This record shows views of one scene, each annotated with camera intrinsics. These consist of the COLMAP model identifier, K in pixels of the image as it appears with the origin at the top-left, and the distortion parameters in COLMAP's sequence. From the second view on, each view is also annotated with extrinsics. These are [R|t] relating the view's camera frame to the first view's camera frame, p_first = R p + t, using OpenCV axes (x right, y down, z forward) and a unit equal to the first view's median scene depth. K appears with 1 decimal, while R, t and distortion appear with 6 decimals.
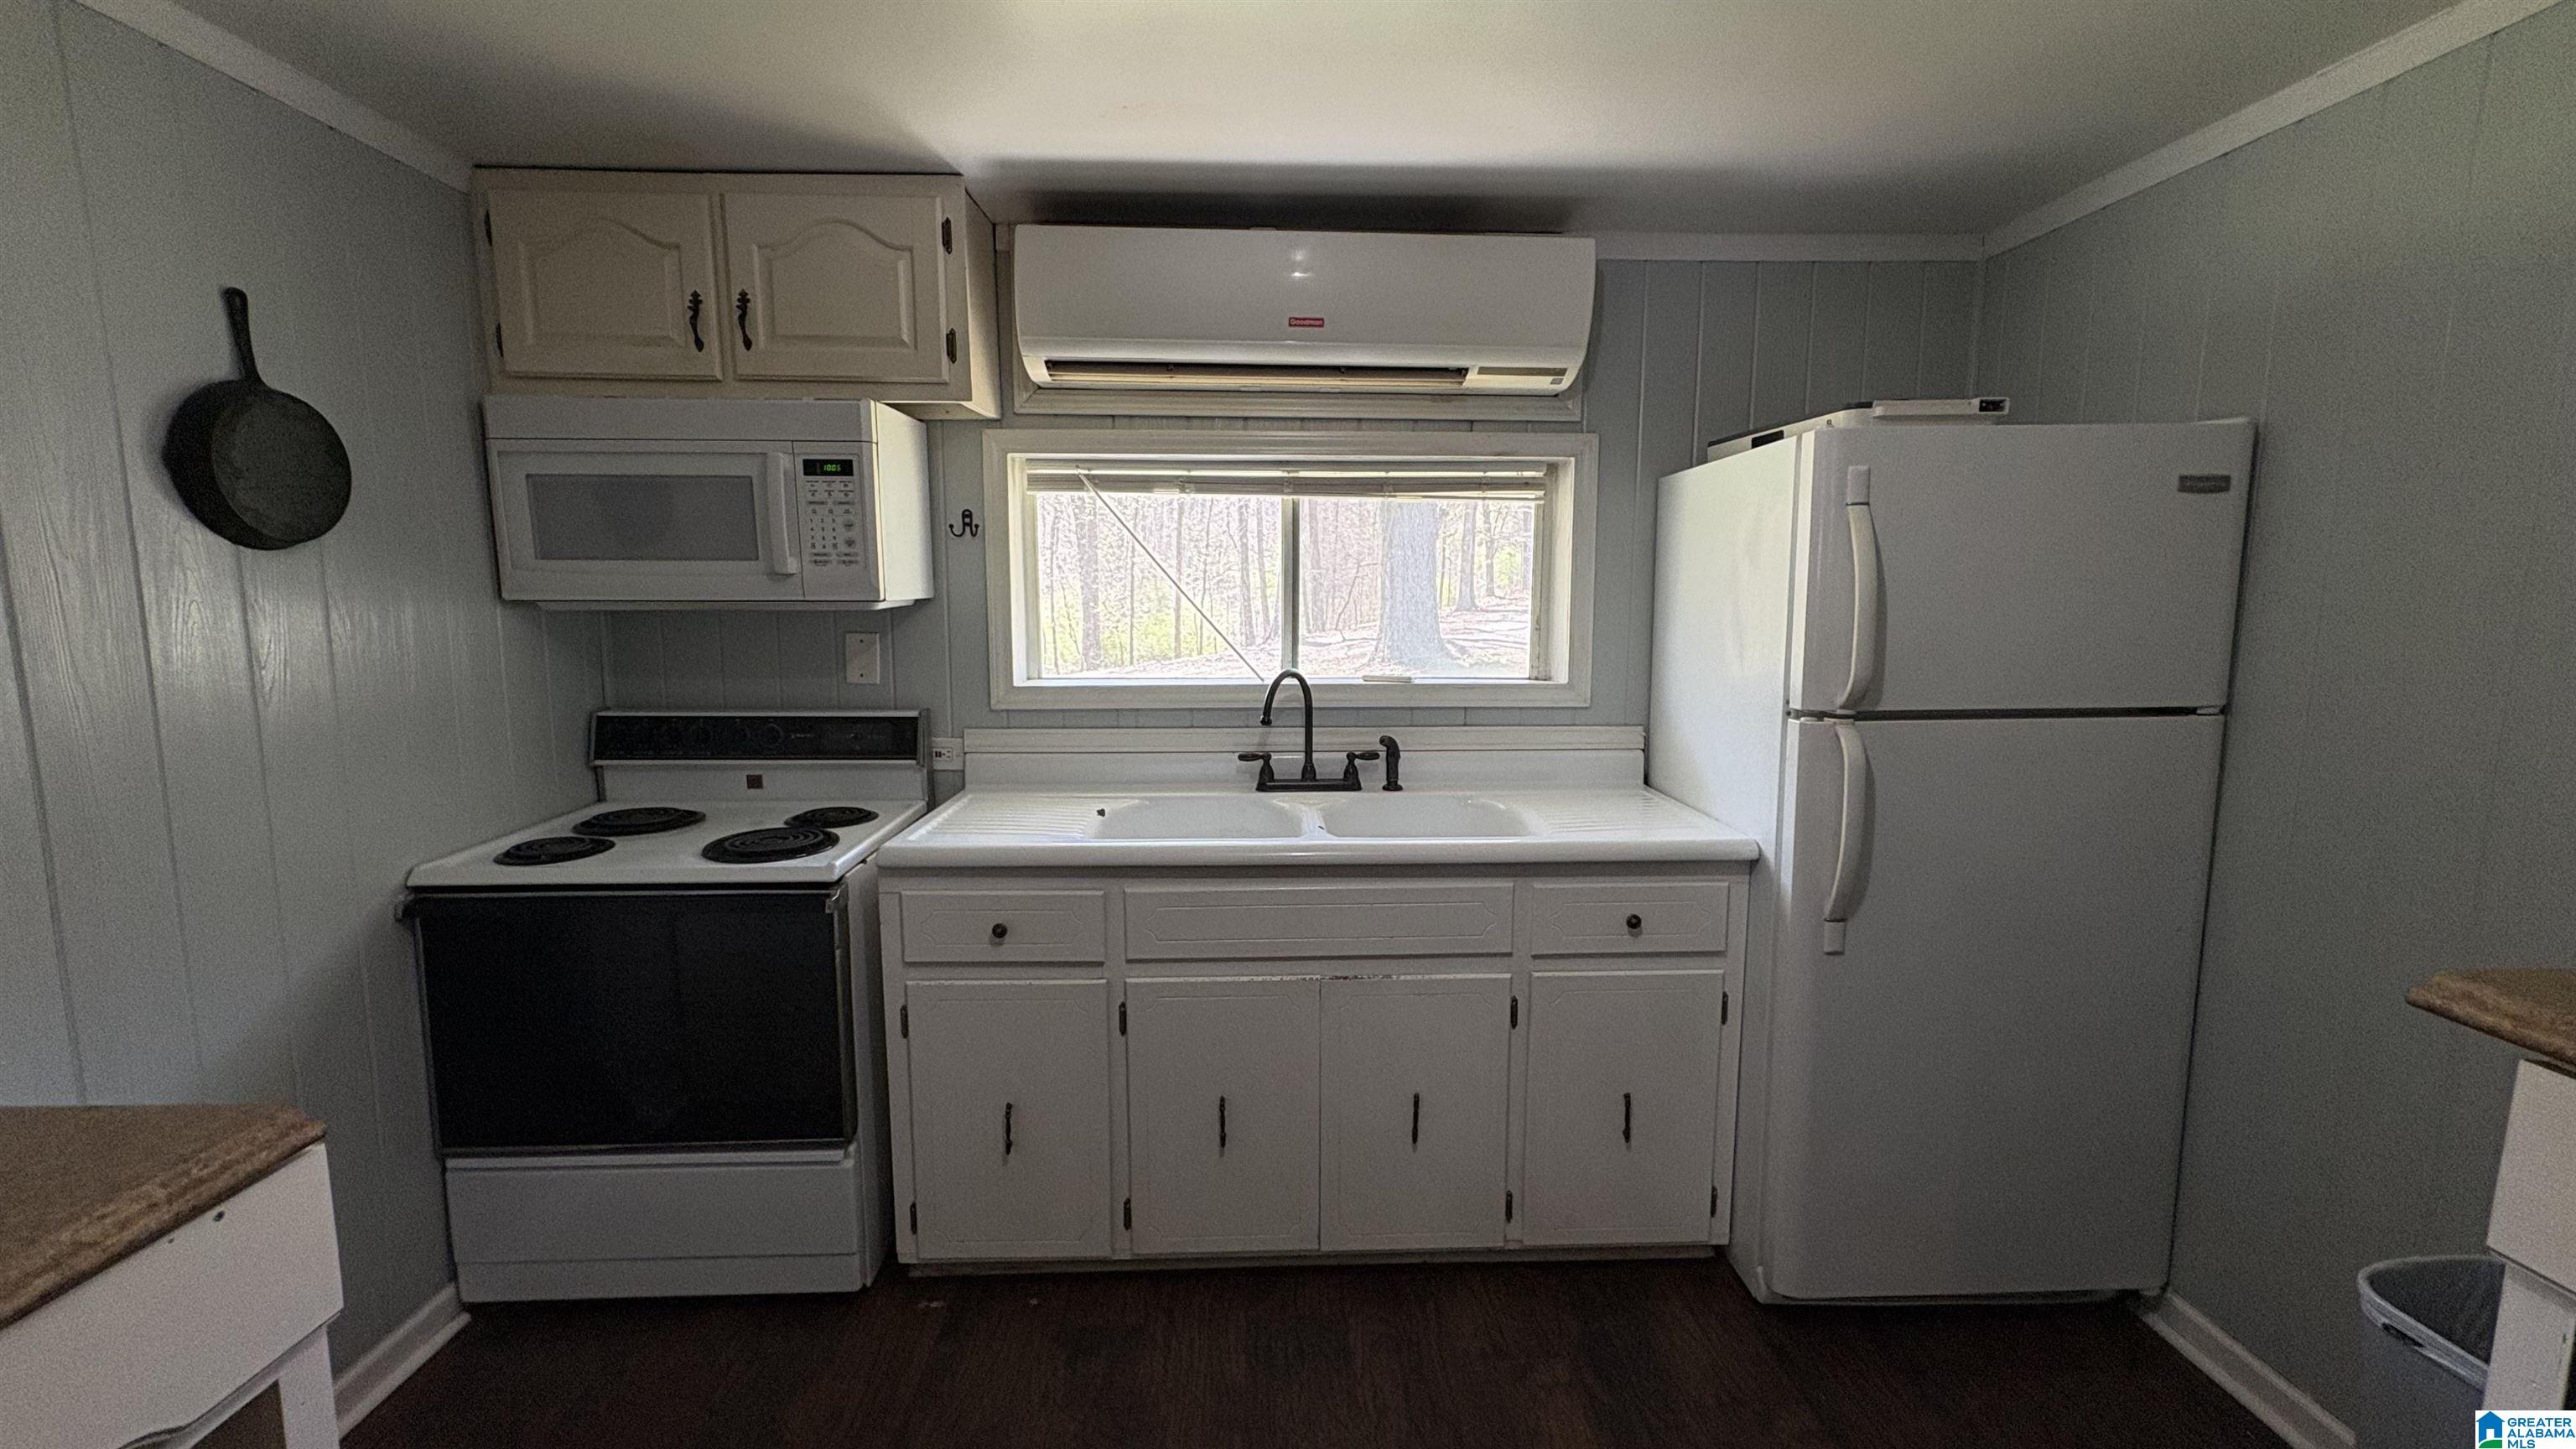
lens RADIAL K [[1023.6, 0, 1289.7], [0, 1023.6, 716.9], [0, 0, 1]] dist [-0.000433, 0.000051]
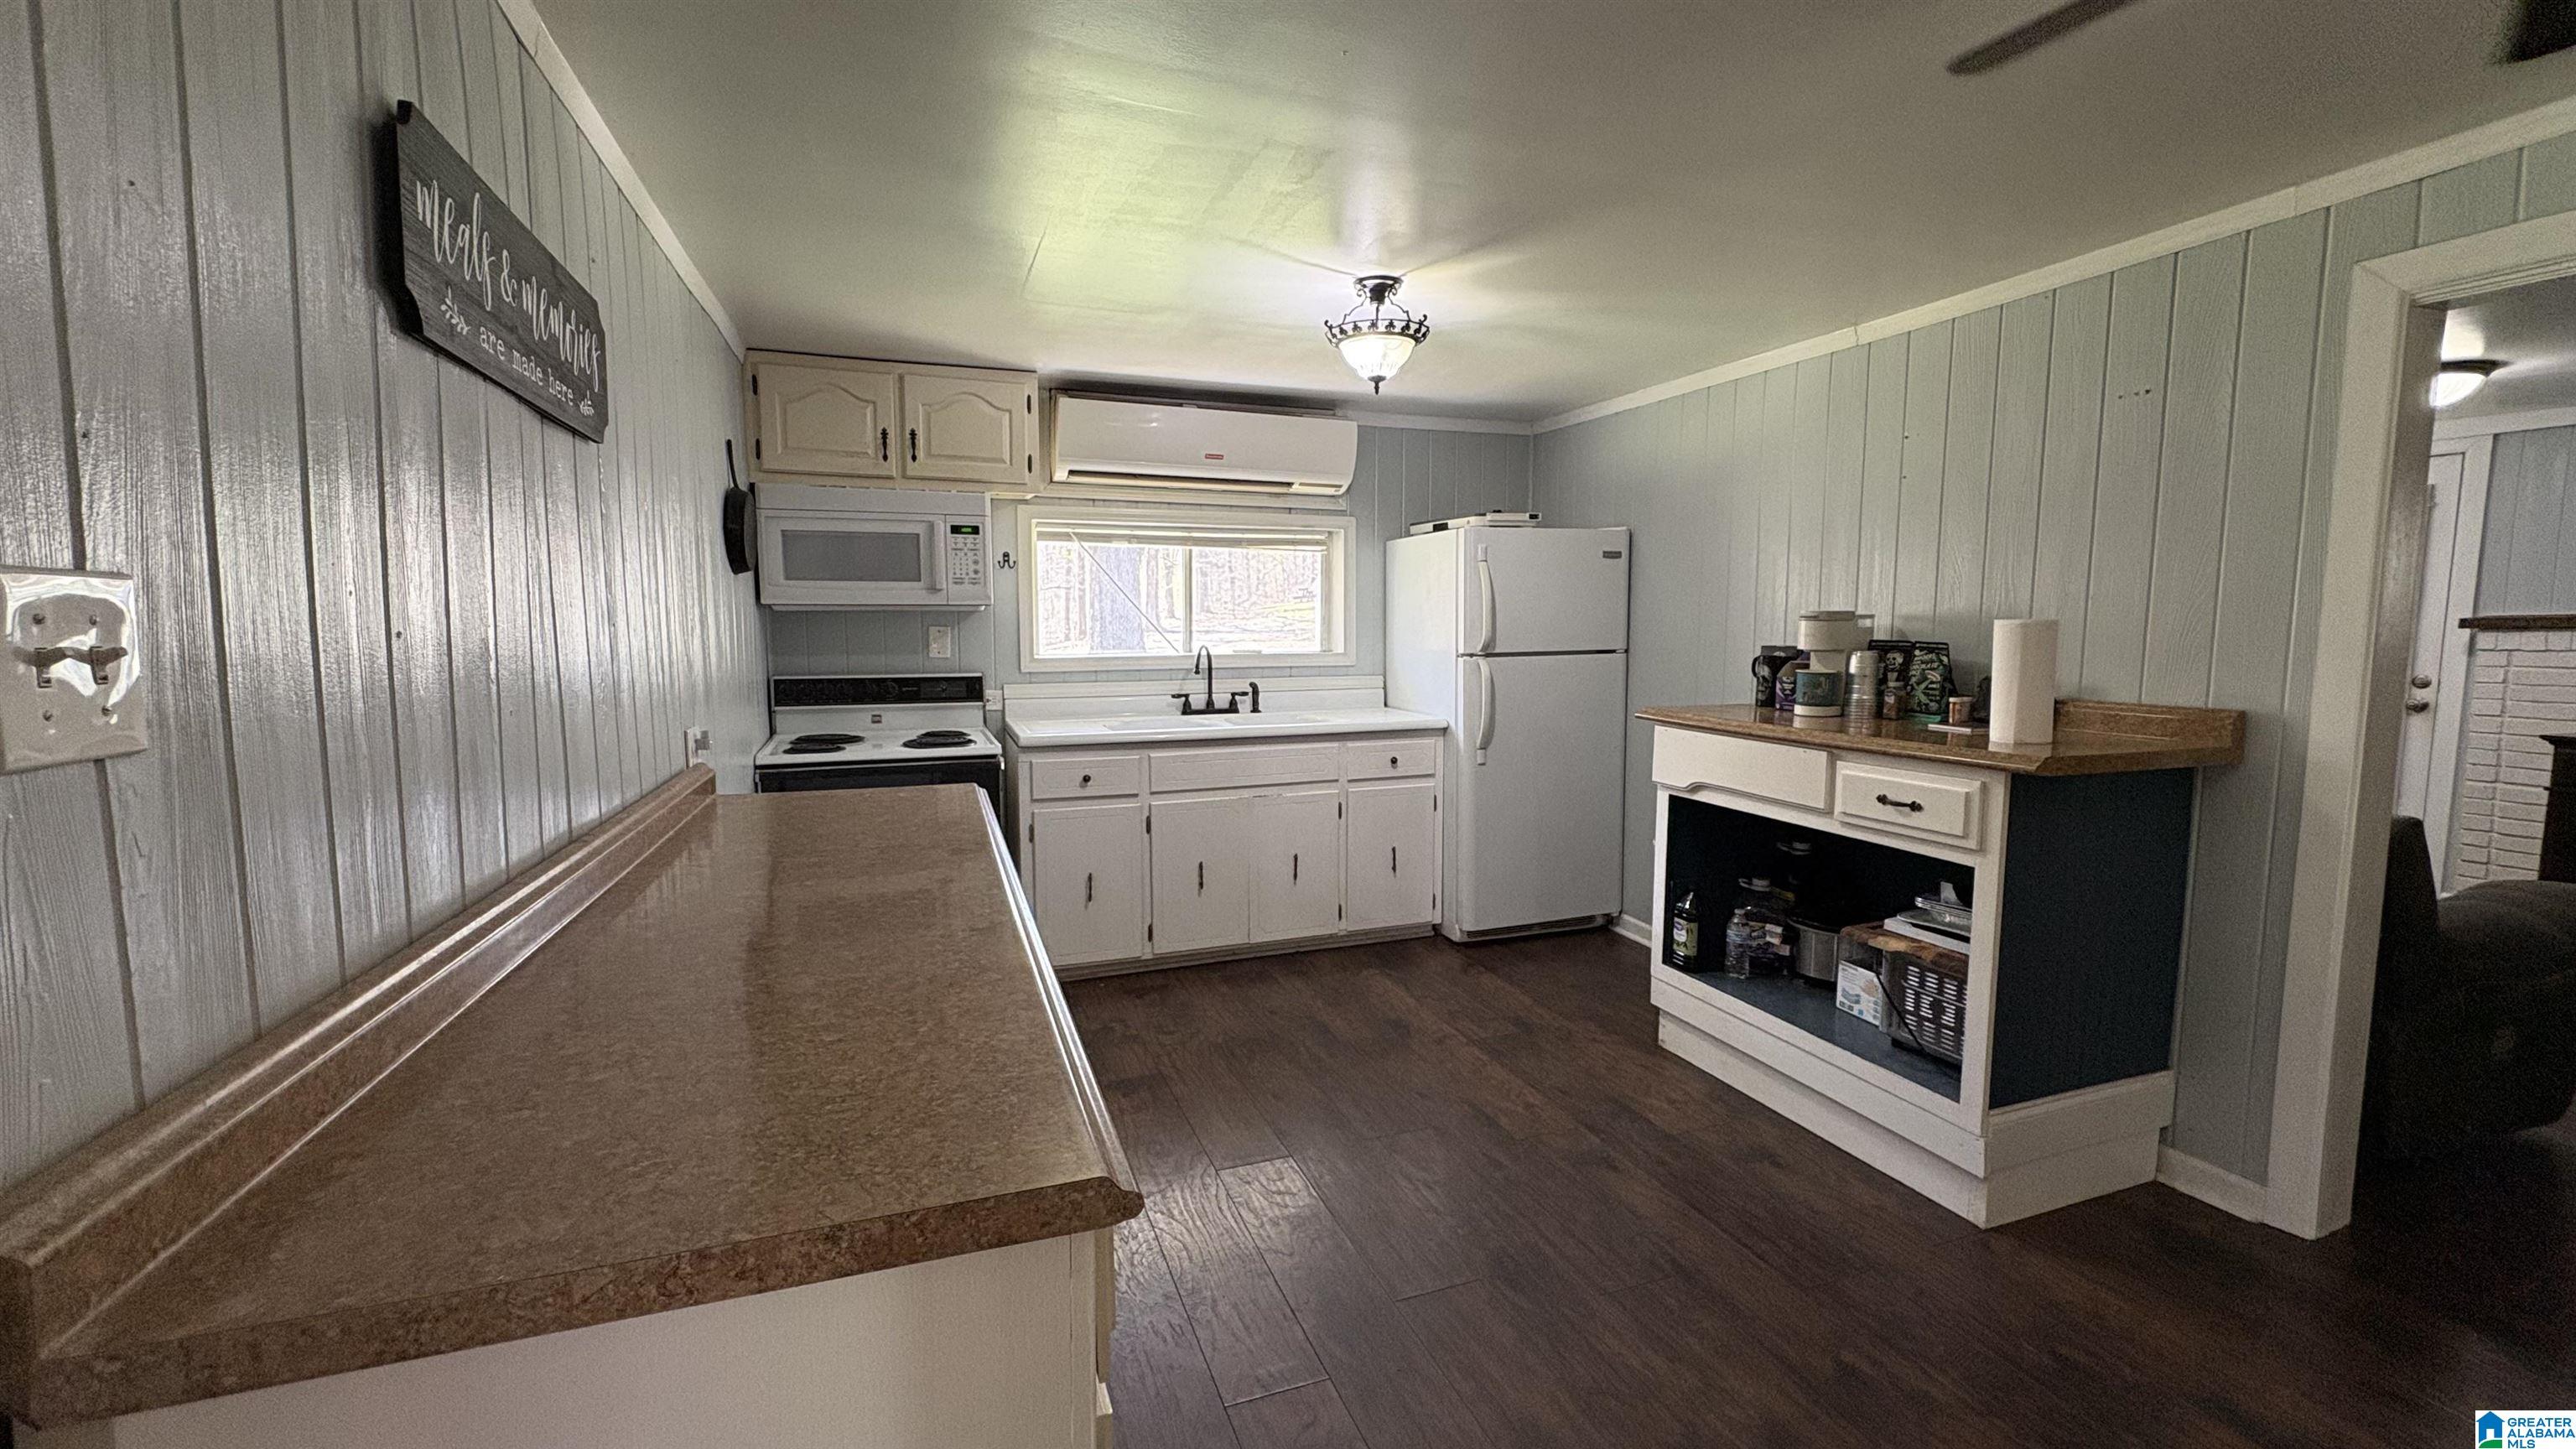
lens RADIAL K [[1023.6, 0, 1293.6], [0, 1023.6, 716.4], [0, 0, 1]] dist [-0.000433, 0.000051]
pose [[0.948570, -0.032919, 0.314850, -0.475081], [0.040886, 0.998988, -0.018733, 0.135205], [-0.313915, 0.030643, 0.948956, -0.845785]]
